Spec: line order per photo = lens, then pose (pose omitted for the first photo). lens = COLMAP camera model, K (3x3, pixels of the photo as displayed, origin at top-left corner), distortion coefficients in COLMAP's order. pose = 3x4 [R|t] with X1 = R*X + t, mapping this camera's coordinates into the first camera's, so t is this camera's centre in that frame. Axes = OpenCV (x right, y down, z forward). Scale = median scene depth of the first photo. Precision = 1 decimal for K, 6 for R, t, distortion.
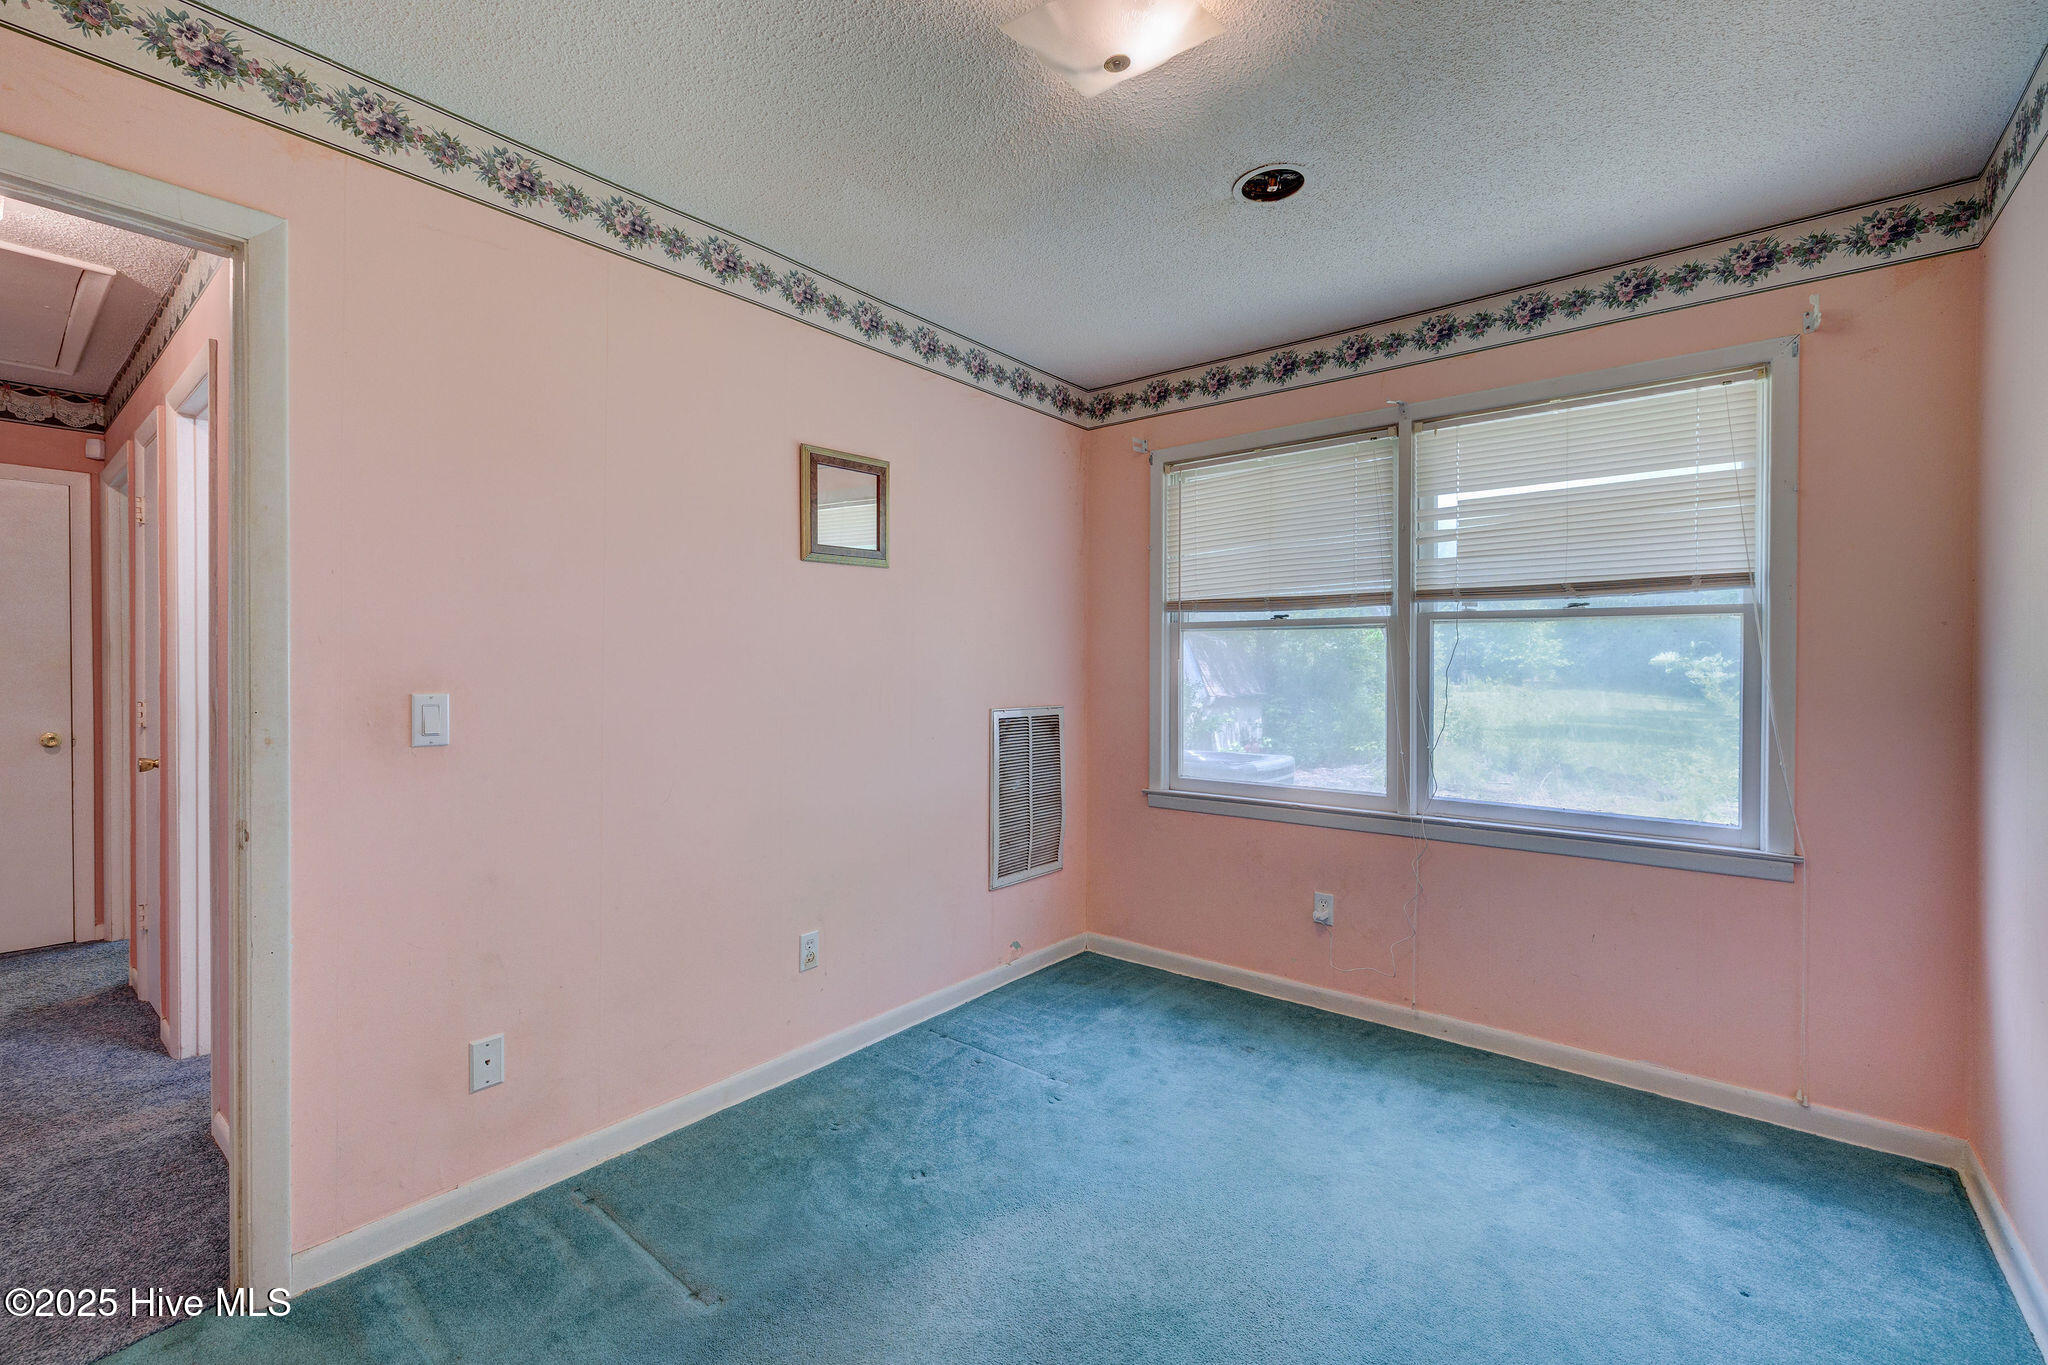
lens RADIAL K [[863.6, 0, 1012.3], [0, 863.6, 673.5], [0, 0, 1]] dist [-0.002025, 0.000659]
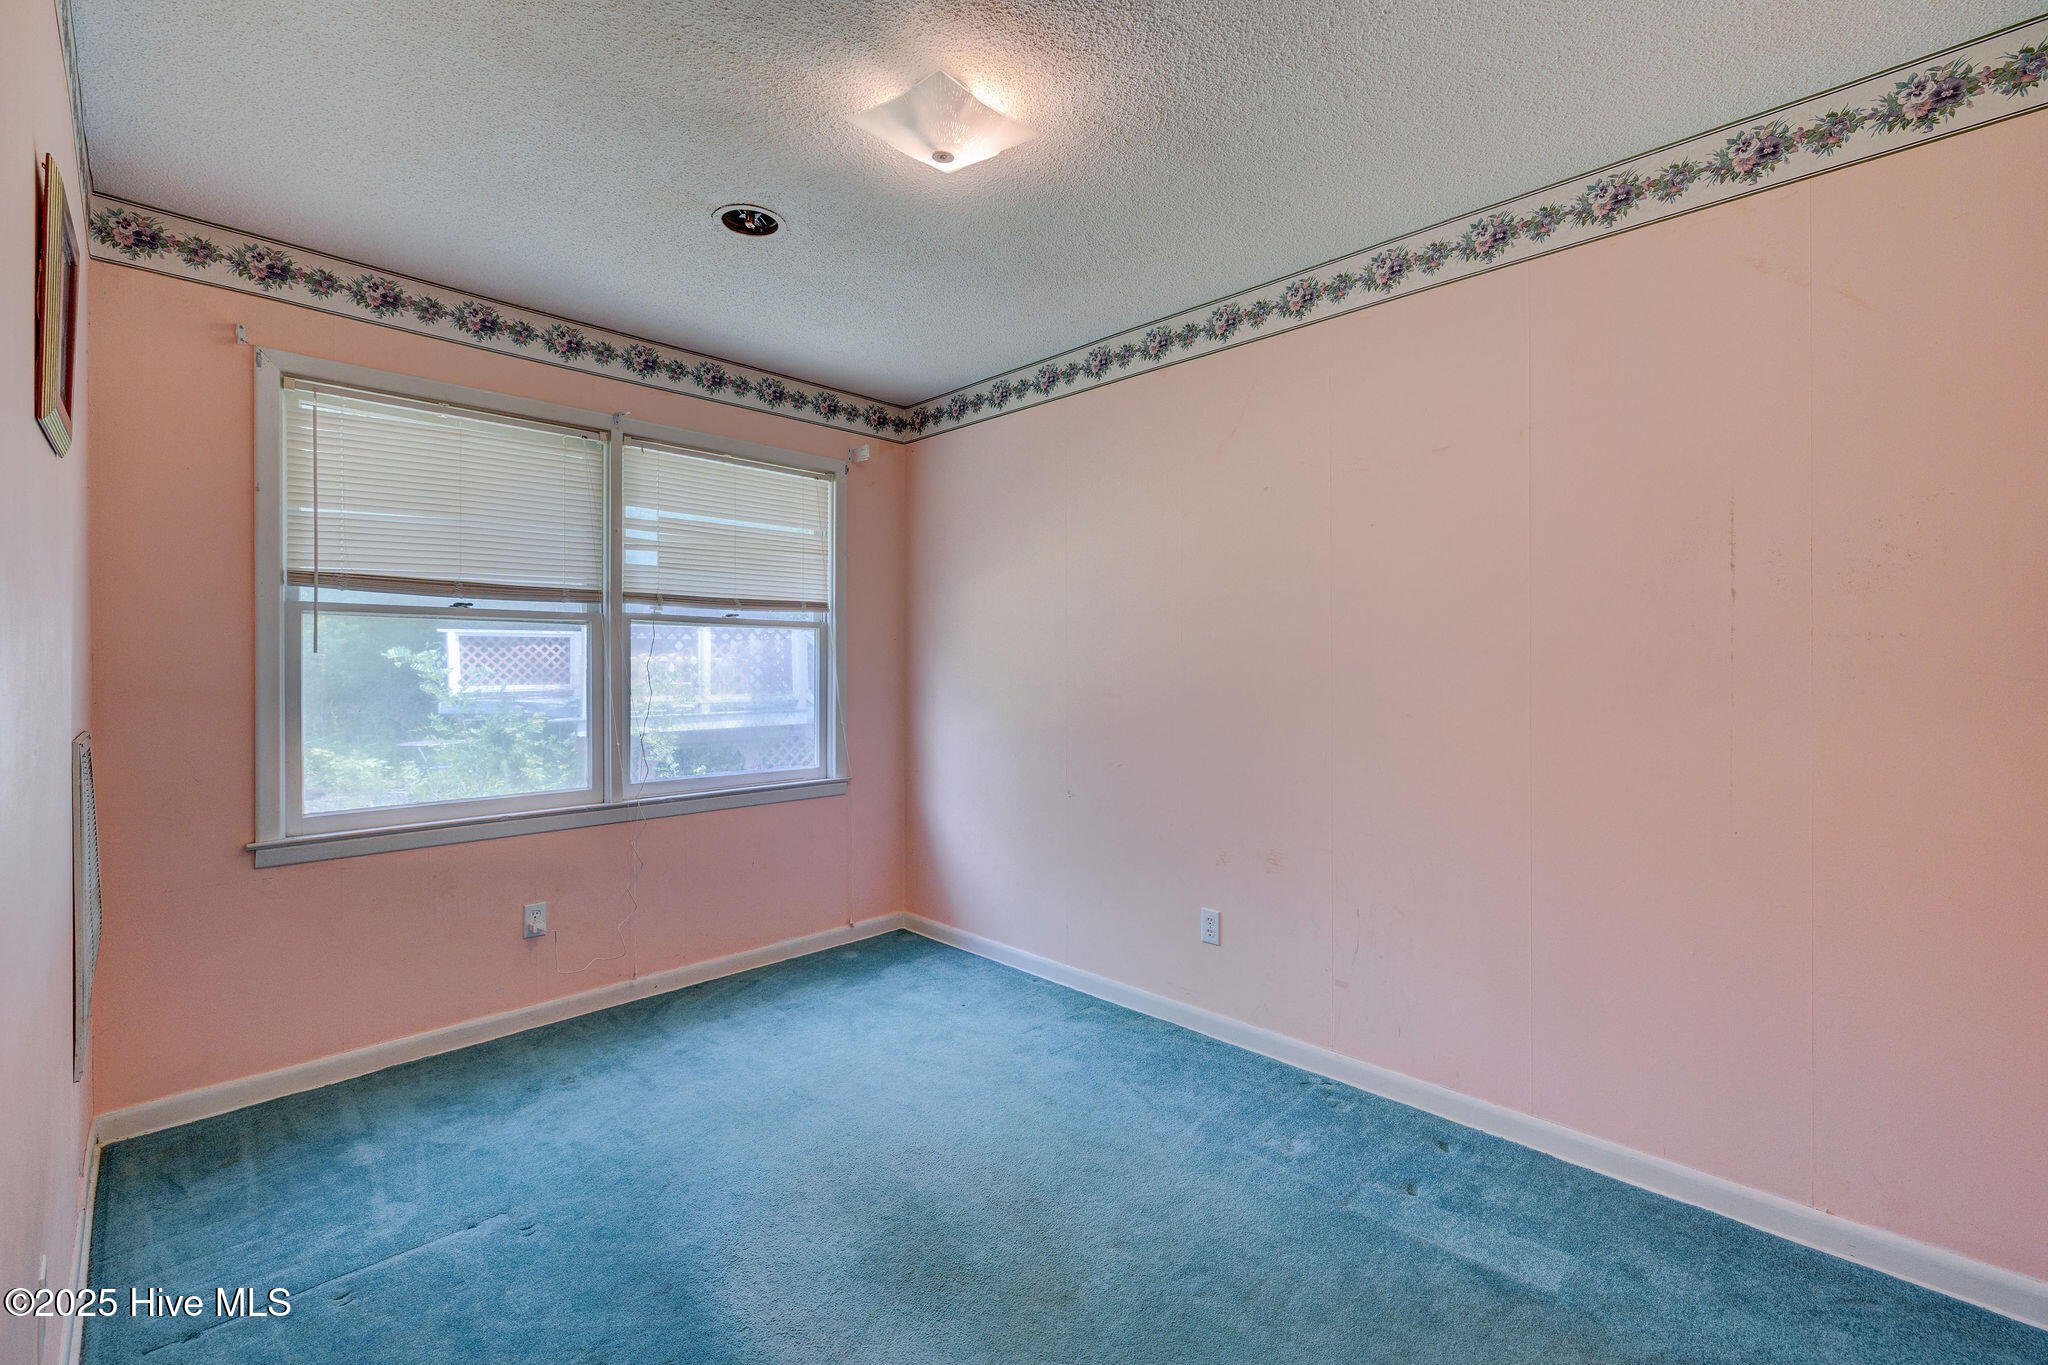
lens RADIAL K [[863.6, 0, 1011.0], [0, 863.6, 670.5], [0, 0, 1]] dist [-0.002025, 0.000659]
pose [[0.098690, -0.008037, 0.995086, -0.565755], [0.009483, 0.999930, 0.007135, -0.001208], [-0.995073, 0.008732, 0.098759, 0.422915]]
